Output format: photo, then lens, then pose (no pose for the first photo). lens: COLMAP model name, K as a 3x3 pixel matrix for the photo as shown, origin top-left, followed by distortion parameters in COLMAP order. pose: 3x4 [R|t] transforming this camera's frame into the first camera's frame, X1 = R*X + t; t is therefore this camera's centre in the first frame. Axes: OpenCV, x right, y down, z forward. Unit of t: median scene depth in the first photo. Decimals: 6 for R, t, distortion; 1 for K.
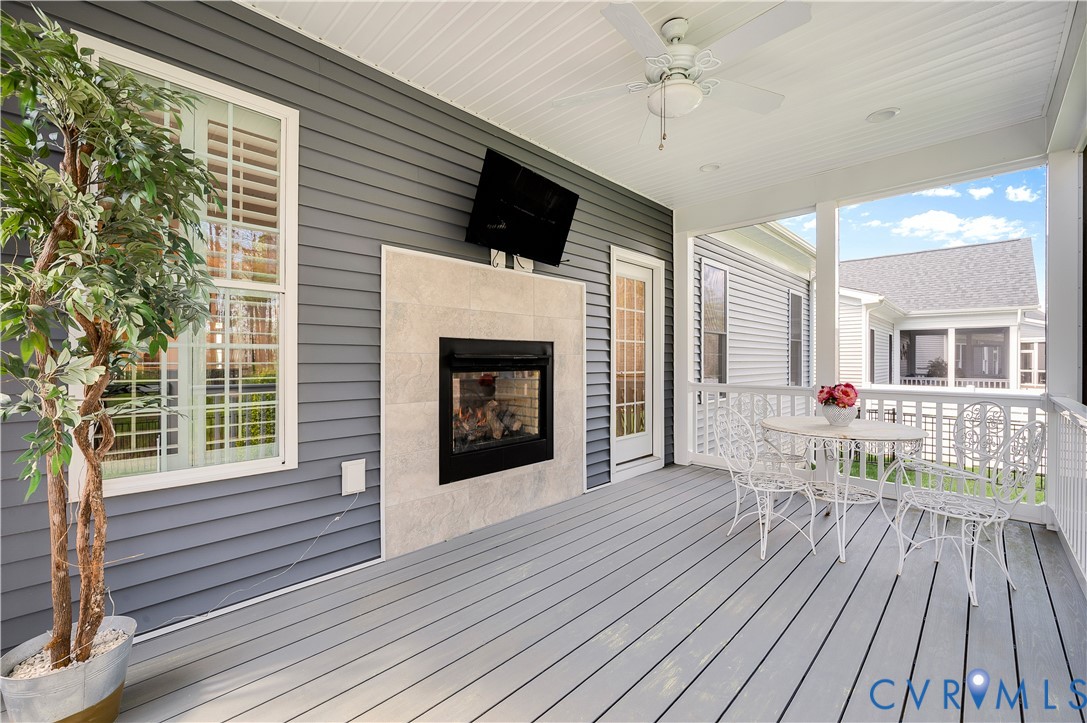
lens RADIAL K [[444.4, 0, 546.3], [0, 444.4, 360.6], [0, 0, 1]] dist [-0.000813, -0.000044]
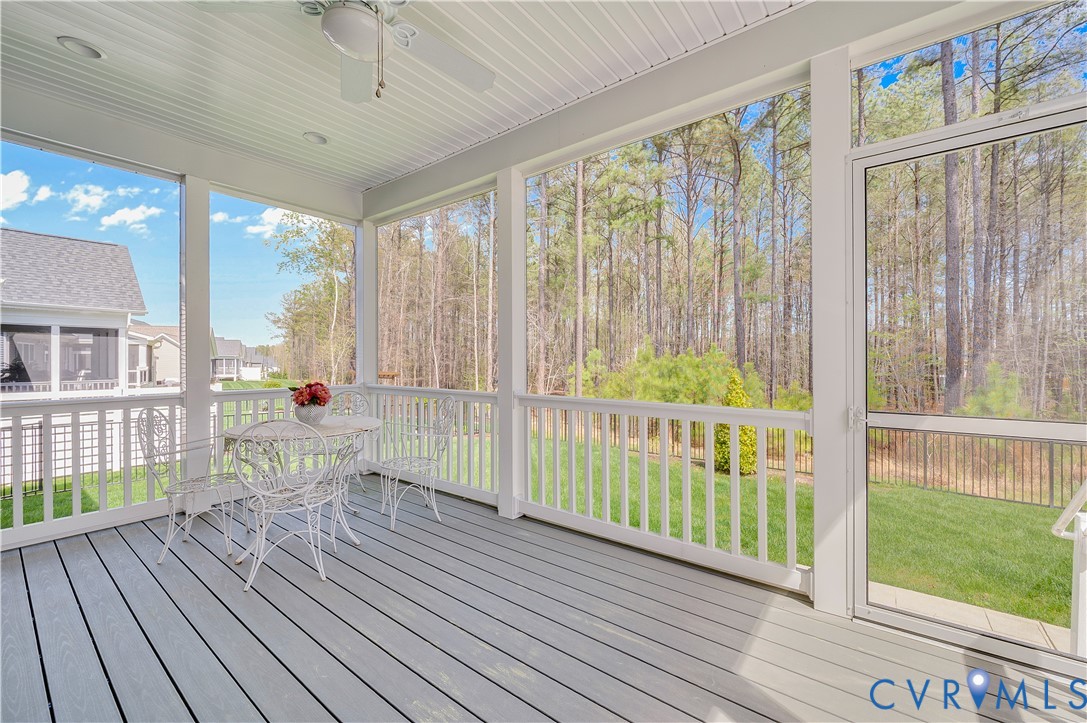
lens RADIAL K [[444.4, 0, 546.3], [0, 444.4, 360.6], [0, 0, 1]] dist [-0.000813, -0.000044]
pose [[-0.111335, -0.003833, 0.993776, -0.092792], [0.005997, 0.999972, 0.004529, -0.000575], [-0.993765, 0.006464, -0.111309, 0.128568]]
